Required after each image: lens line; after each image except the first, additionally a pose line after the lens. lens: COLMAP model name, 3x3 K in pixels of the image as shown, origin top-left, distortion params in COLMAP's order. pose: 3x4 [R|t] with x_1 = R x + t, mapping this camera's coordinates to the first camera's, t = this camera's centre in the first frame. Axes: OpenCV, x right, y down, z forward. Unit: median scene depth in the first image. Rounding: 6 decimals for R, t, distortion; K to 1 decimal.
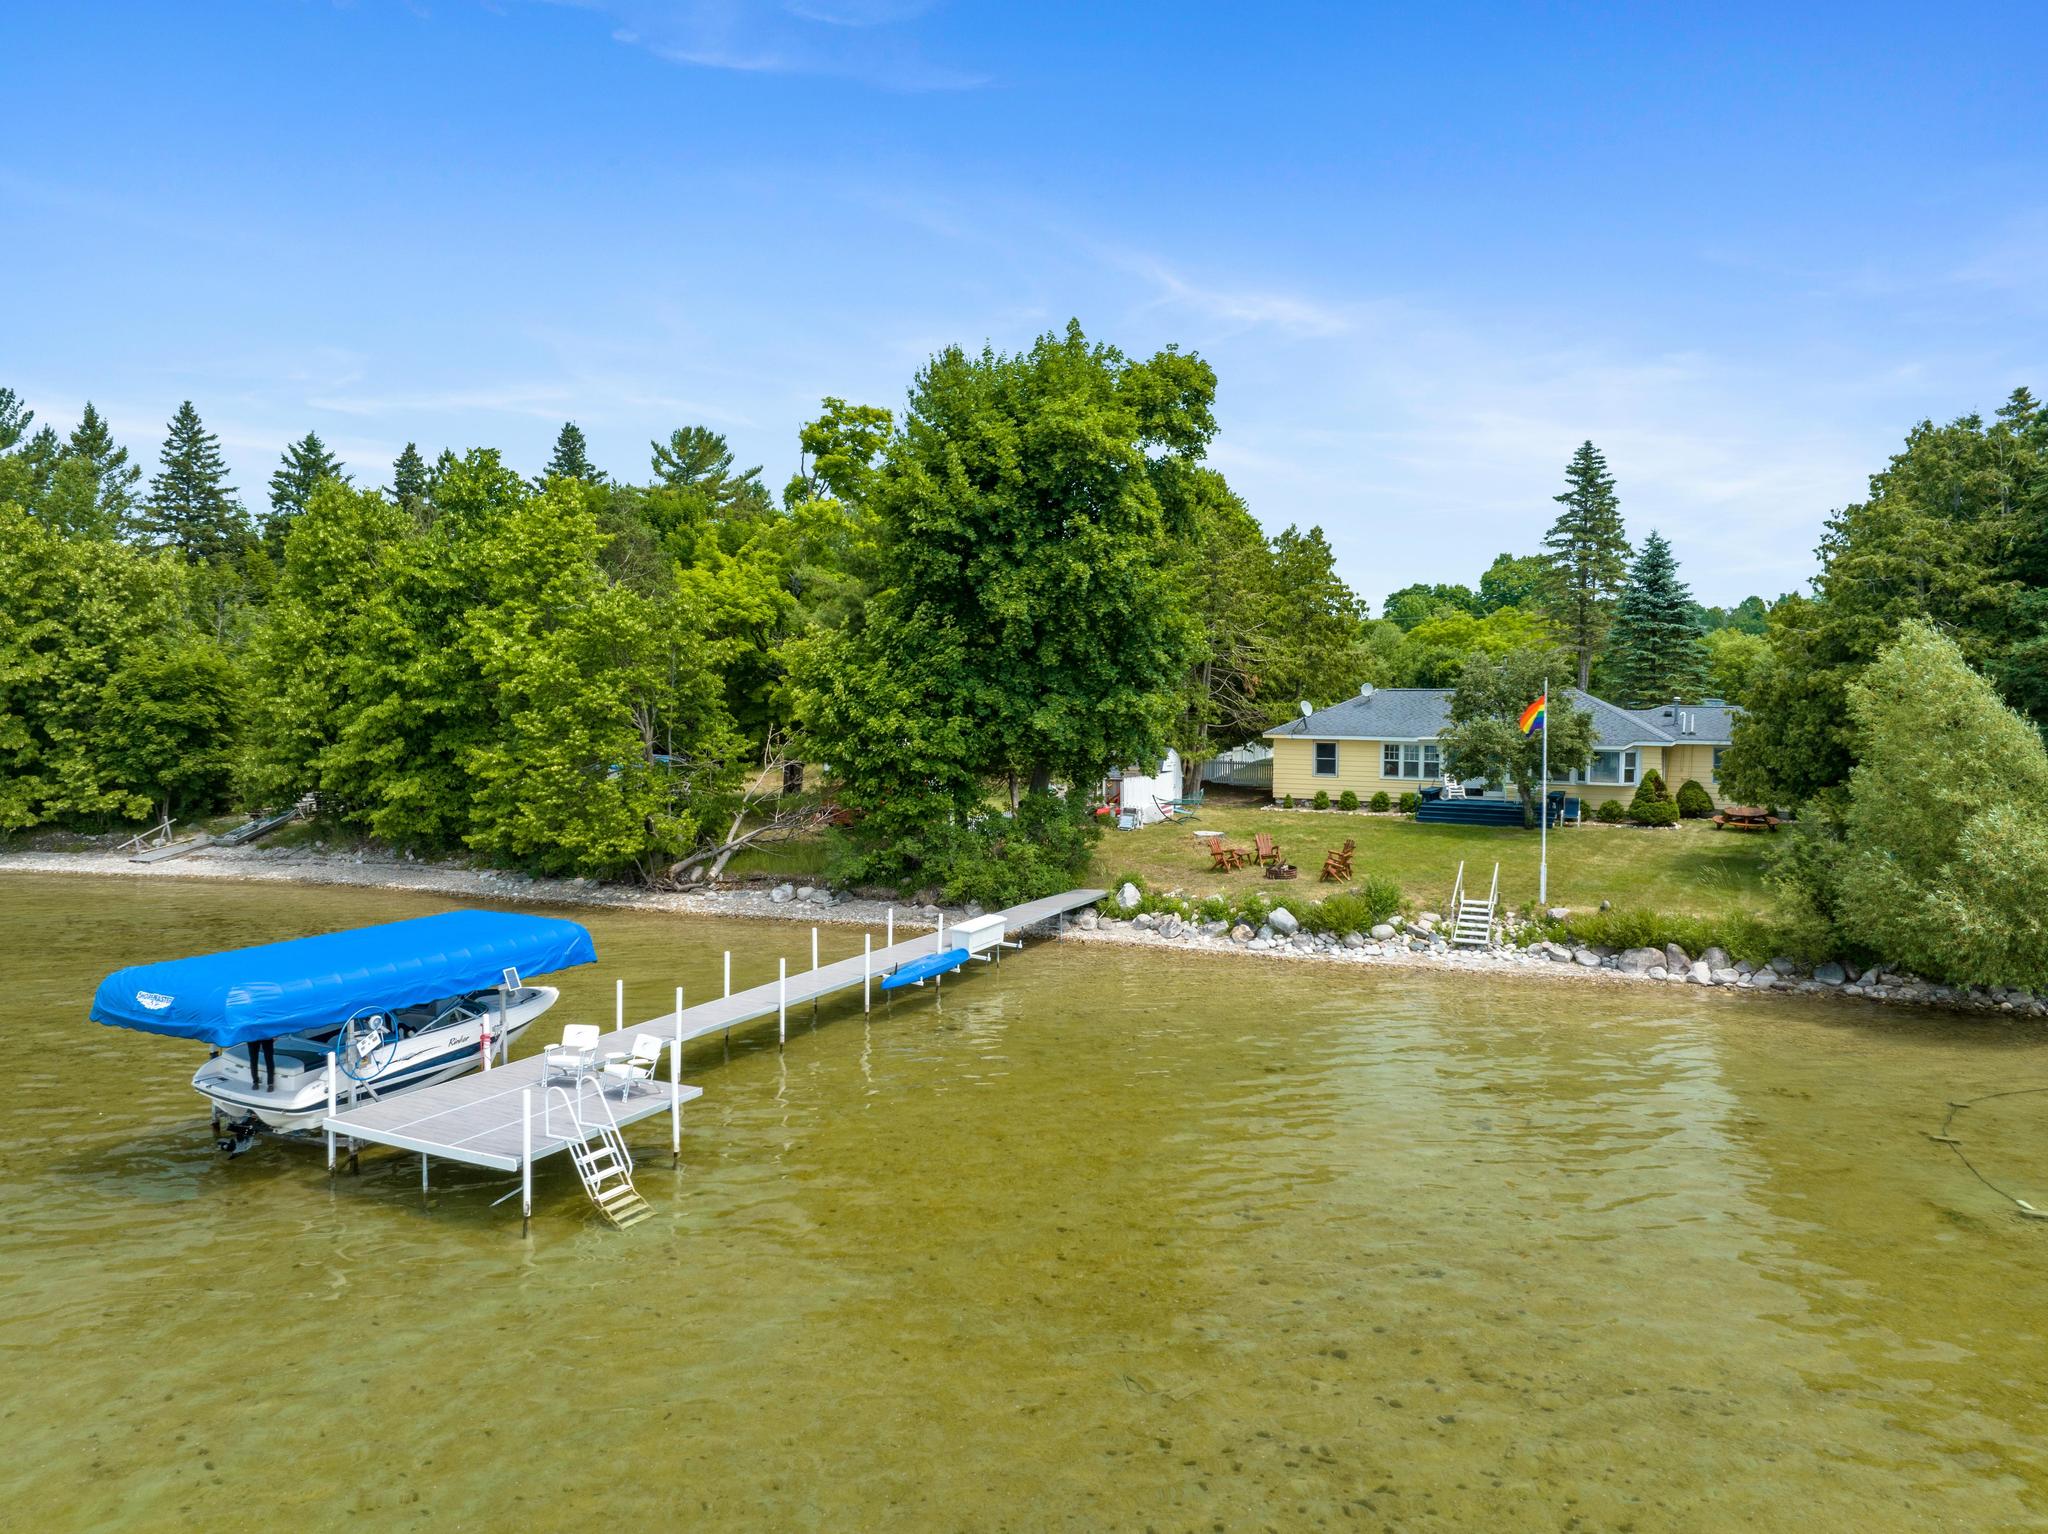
lens RADIAL K [[1460.8, 0, 1024.0], [0, 1460.8, 767.0], [0, 0, 1]] dist [-0.000730, -0.044346]
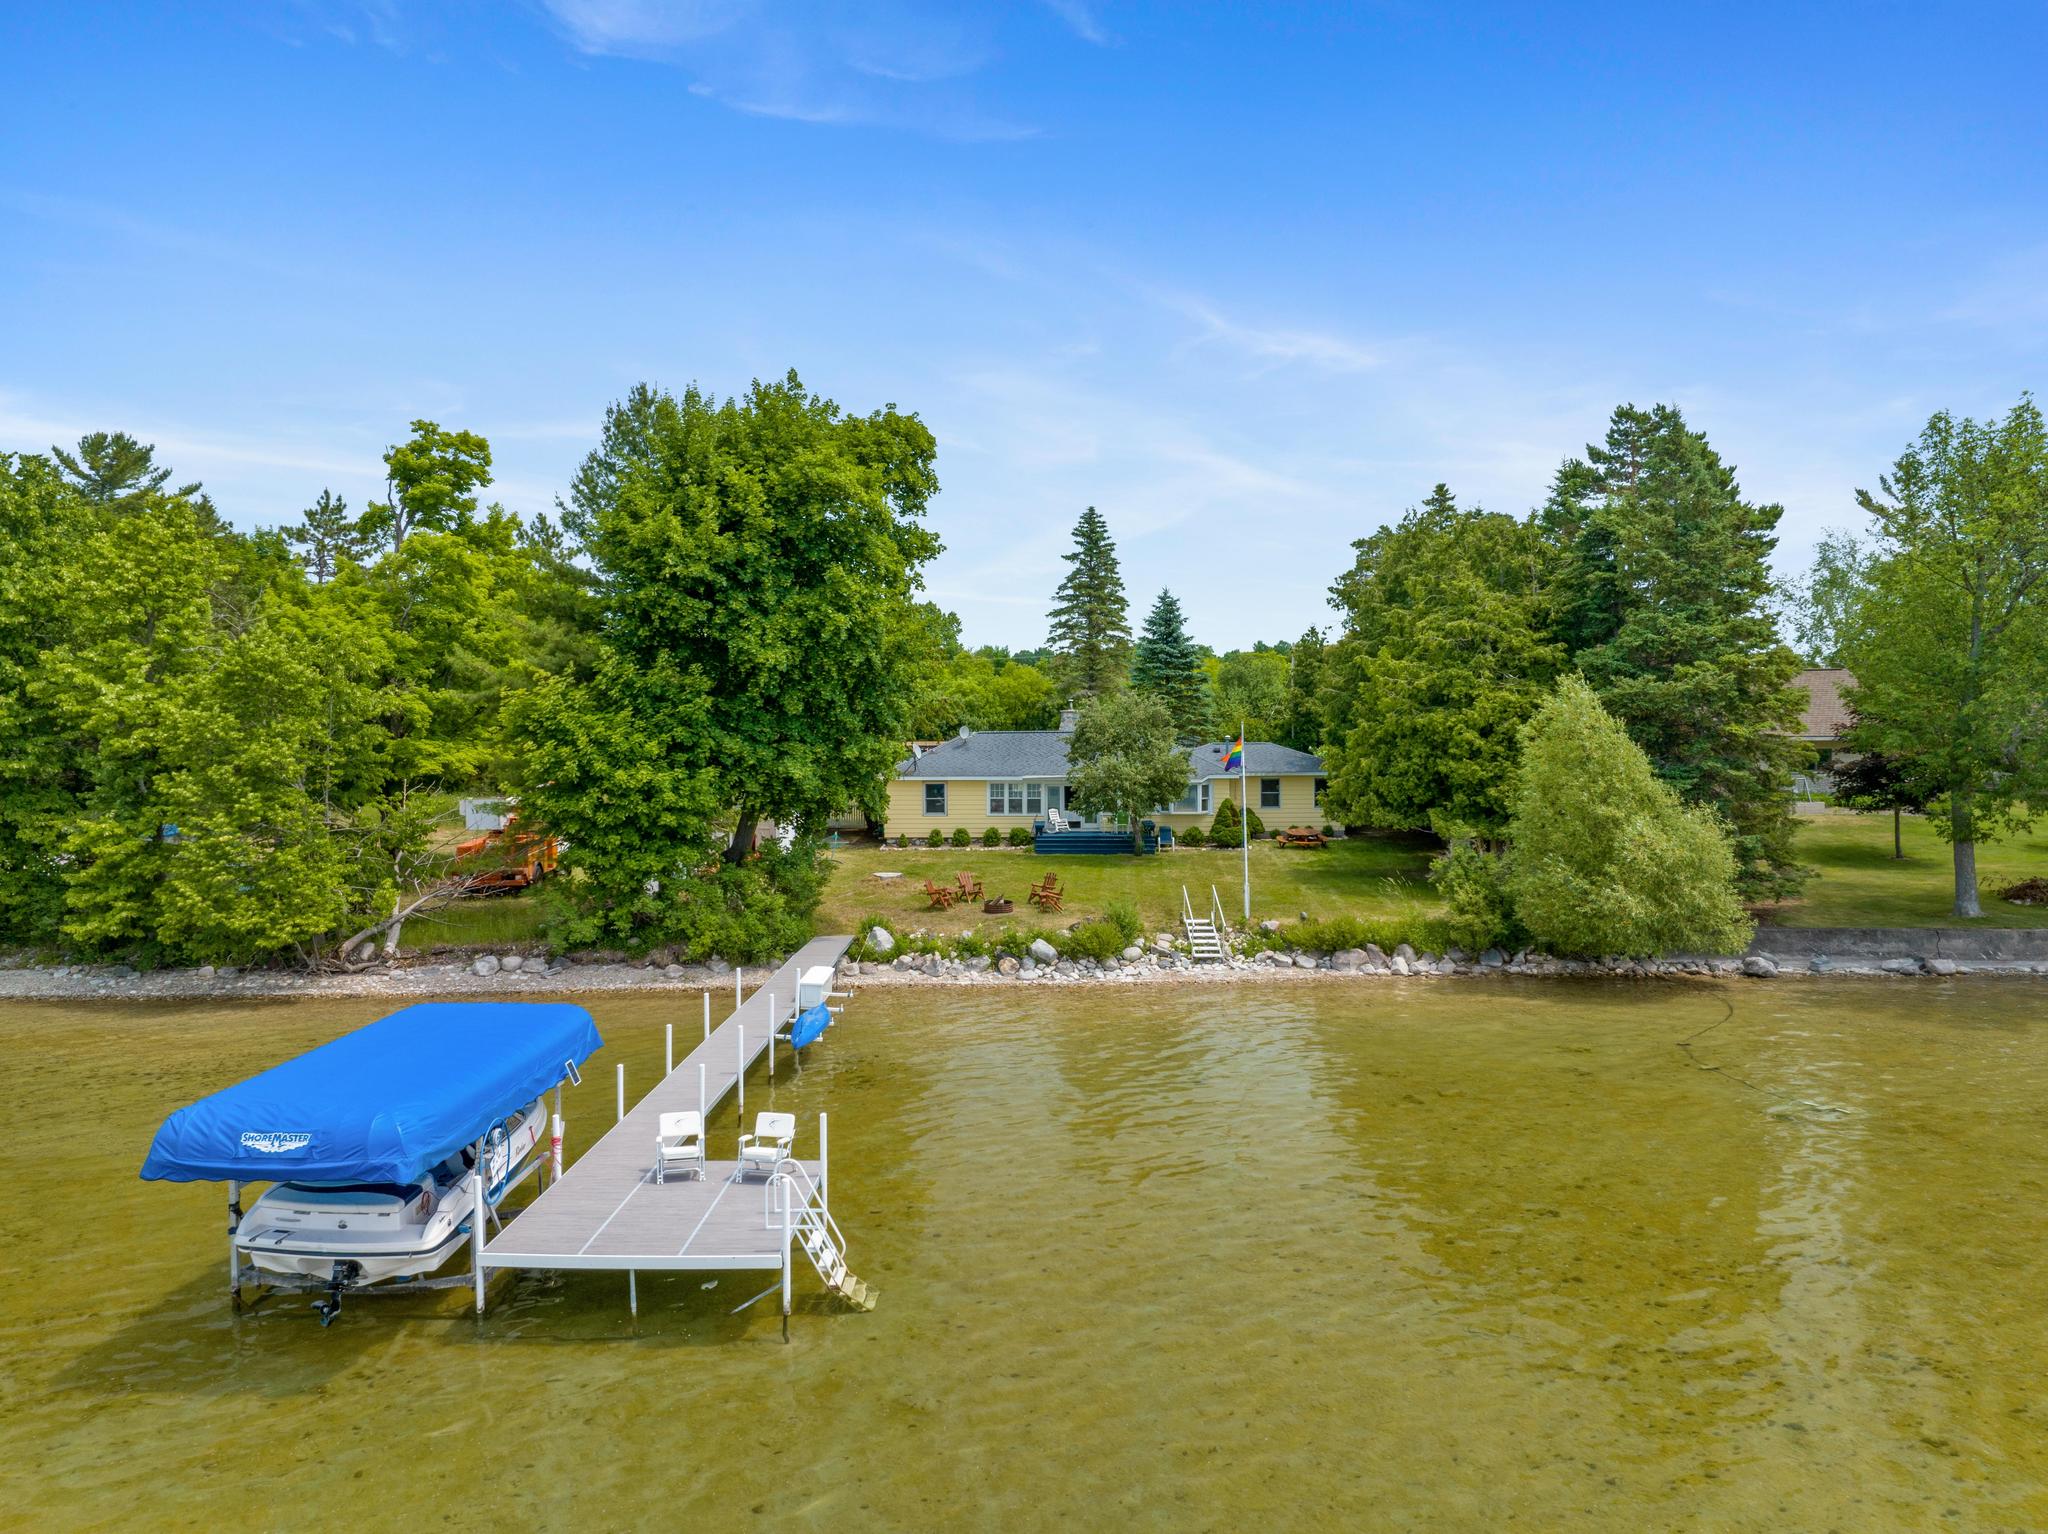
lens RADIAL K [[1460.8, 0, 1024.0], [0, 1460.8, 767.0], [0, 0, 1]] dist [-0.000730, -0.044346]
pose [[0.901461, -0.022887, 0.432254, -0.263409], [0.034502, 0.999223, -0.019046, -0.008522], [-0.431483, 0.032083, 0.901551, 0.031975]]
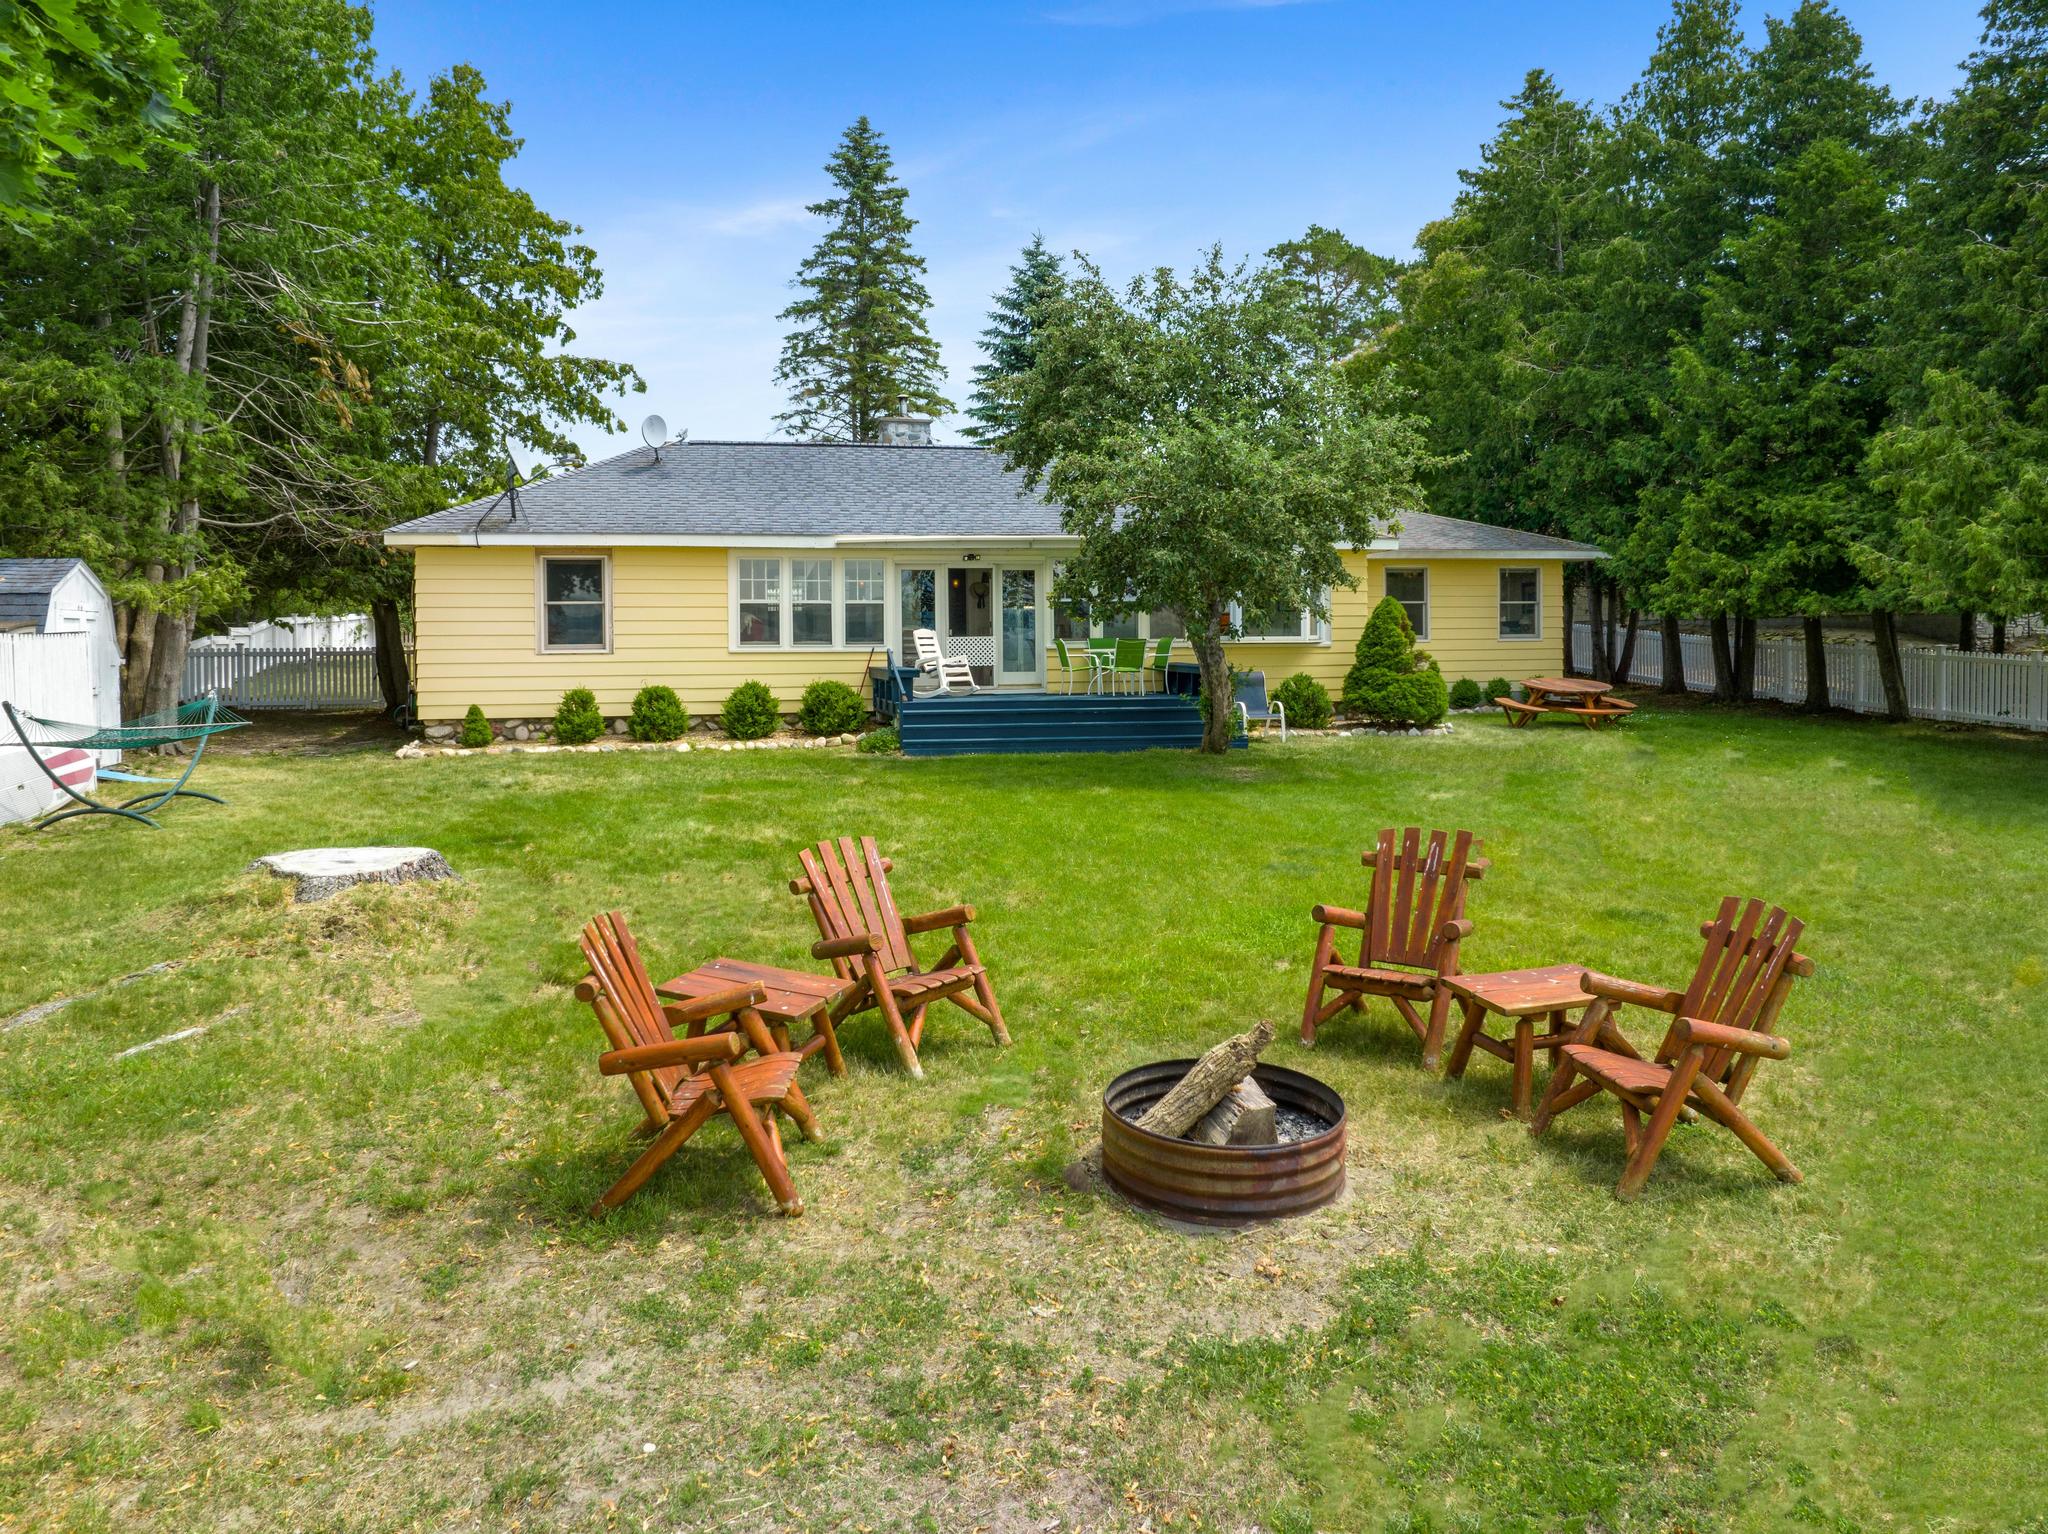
lens RADIAL K [[1471.0, 0, 1024.6], [0, 1471.0, 660.3], [0, 0, 1]] dist [-0.066133, 0.045077]
pose [[0.761688, -0.019575, 0.647648, 0.080869], [0.049415, 0.998387, -0.027940, 0.033027], [-0.646057, 0.053285, 0.761427, 0.910823]]
